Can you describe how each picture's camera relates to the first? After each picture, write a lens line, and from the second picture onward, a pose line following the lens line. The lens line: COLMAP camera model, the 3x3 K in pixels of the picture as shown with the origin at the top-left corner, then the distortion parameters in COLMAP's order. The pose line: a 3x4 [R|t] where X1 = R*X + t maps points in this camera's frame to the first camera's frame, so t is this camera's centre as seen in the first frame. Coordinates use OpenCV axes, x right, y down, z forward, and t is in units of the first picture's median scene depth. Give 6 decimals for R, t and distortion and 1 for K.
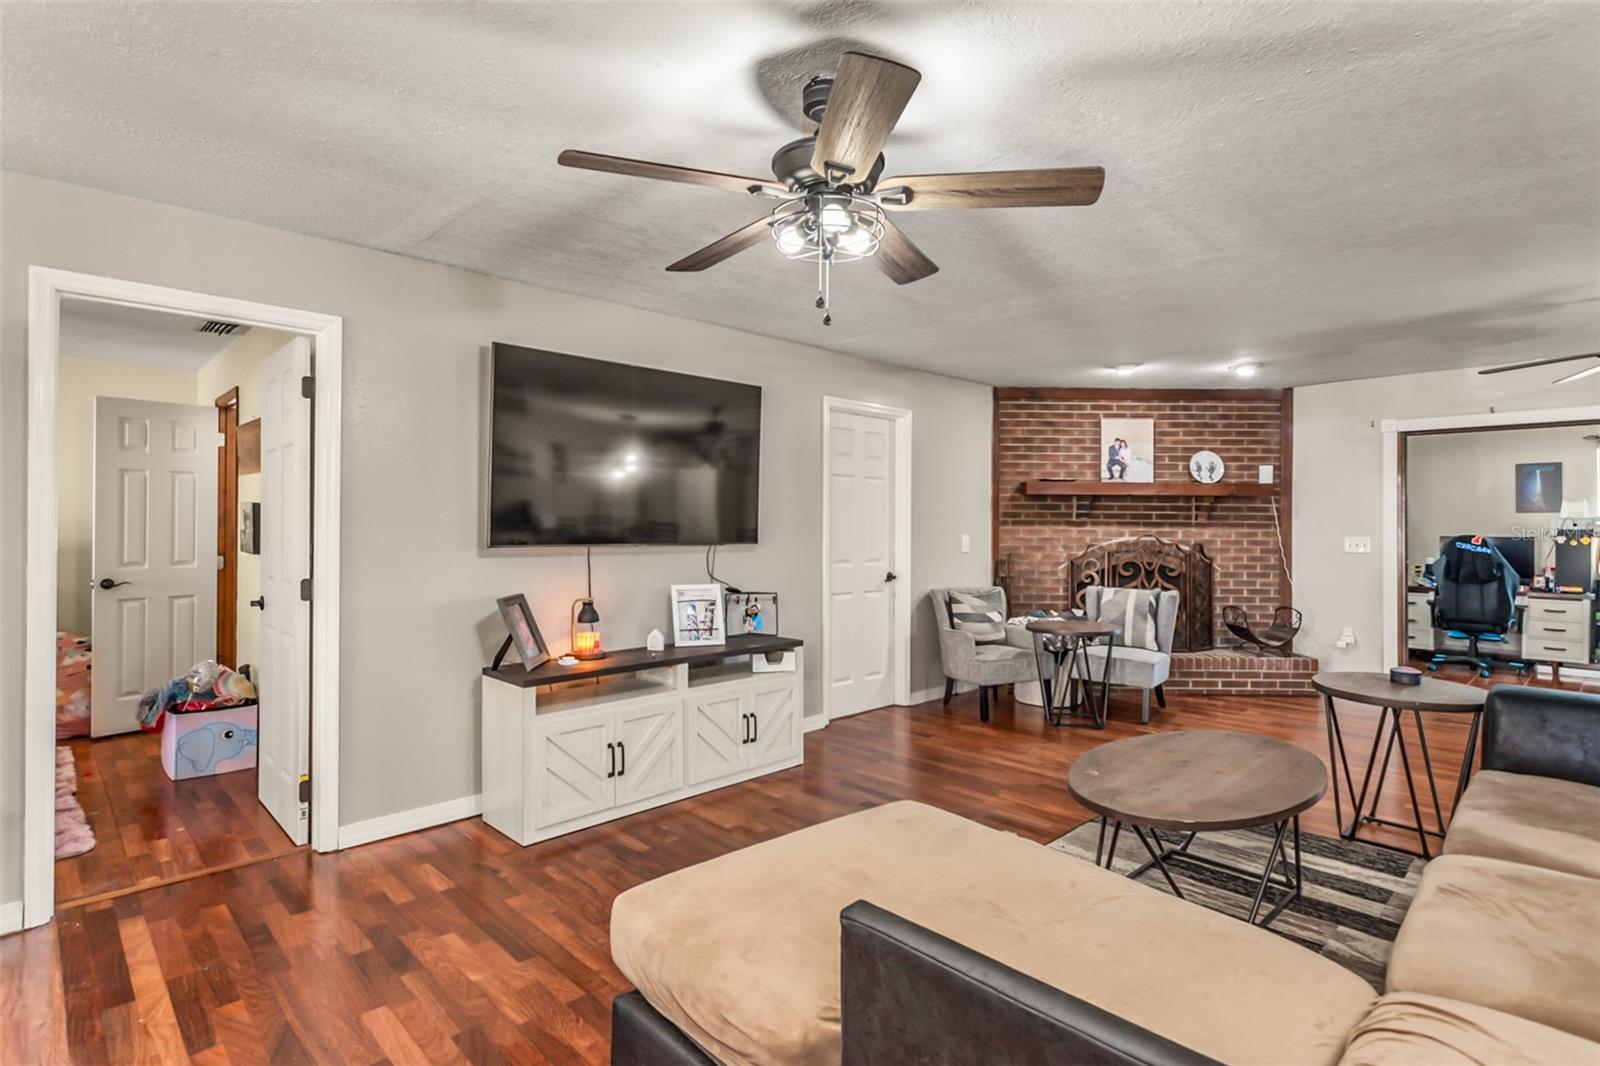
lens RADIAL K [[797.6, 0, 800.0], [0, 797.6, 519.6], [0, 0, 1]] dist [0.000057, 0.000299]
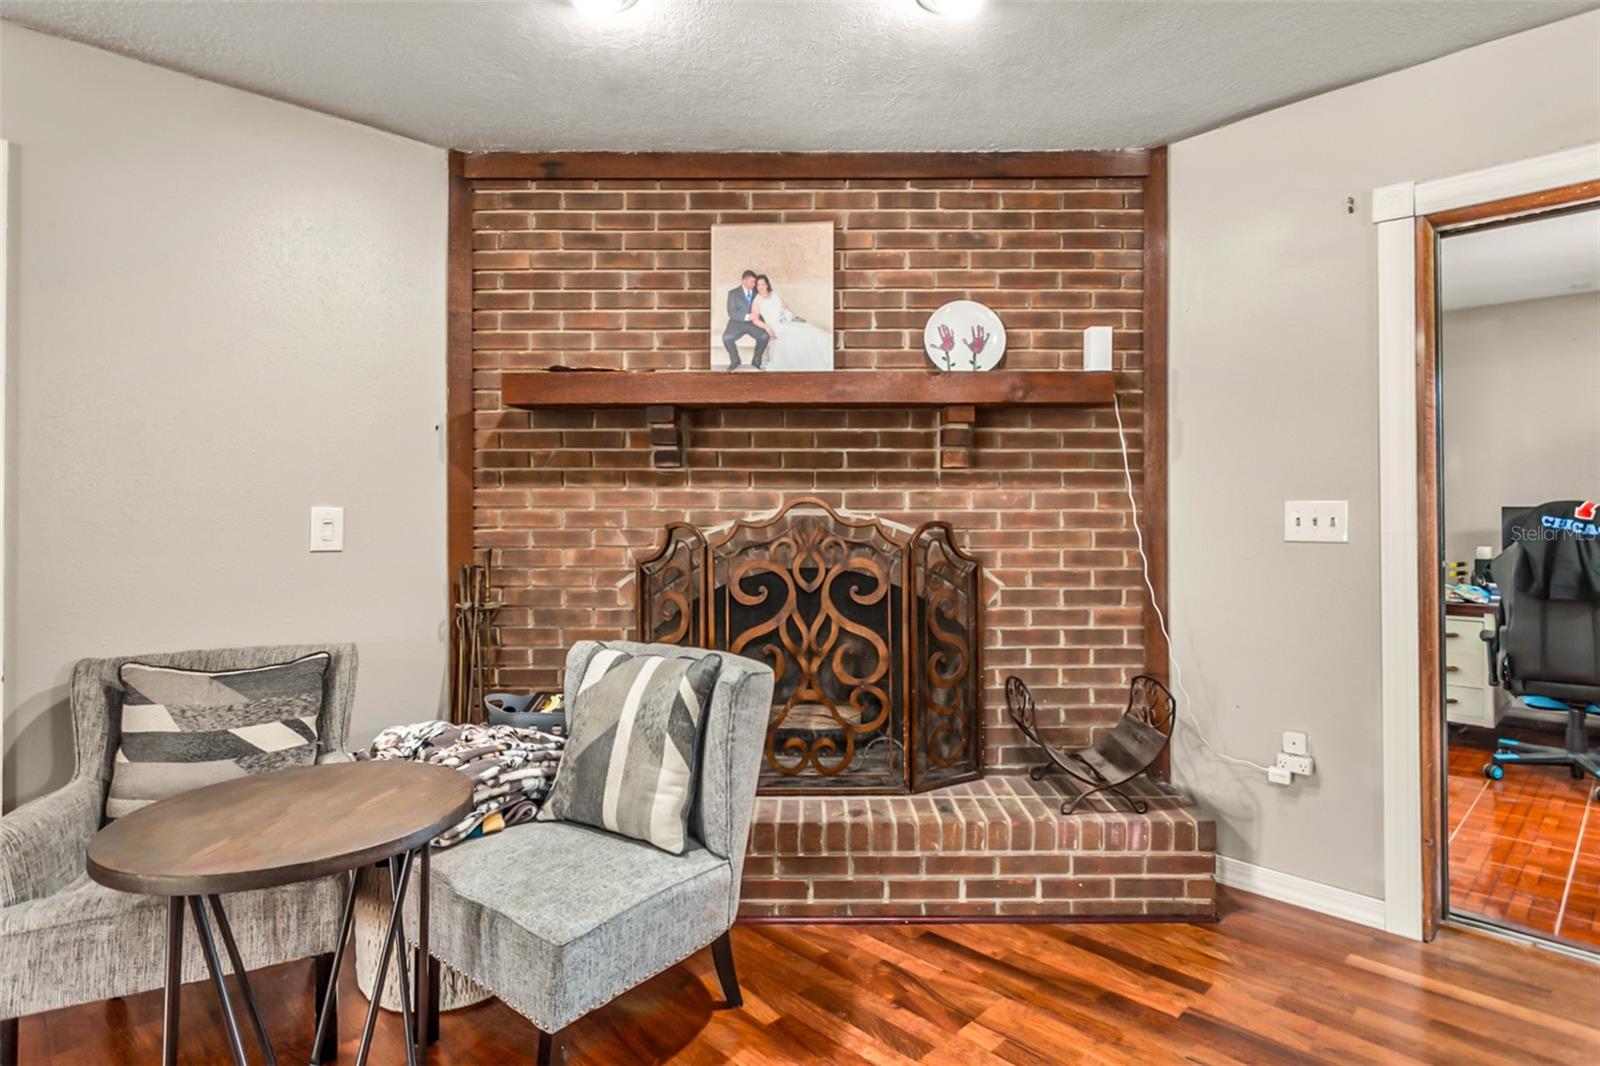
lens RADIAL K [[850.5, 0, 808.3], [0, 850.5, 510.0], [0, 0, 1]] dist [-0.007425, -0.000896]
pose [[0.999899, -0.010267, 0.009805, 0.420971], [0.010239, 0.999943, 0.002928, 0.021073], [-0.009834, -0.002827, 0.999948, 0.555068]]
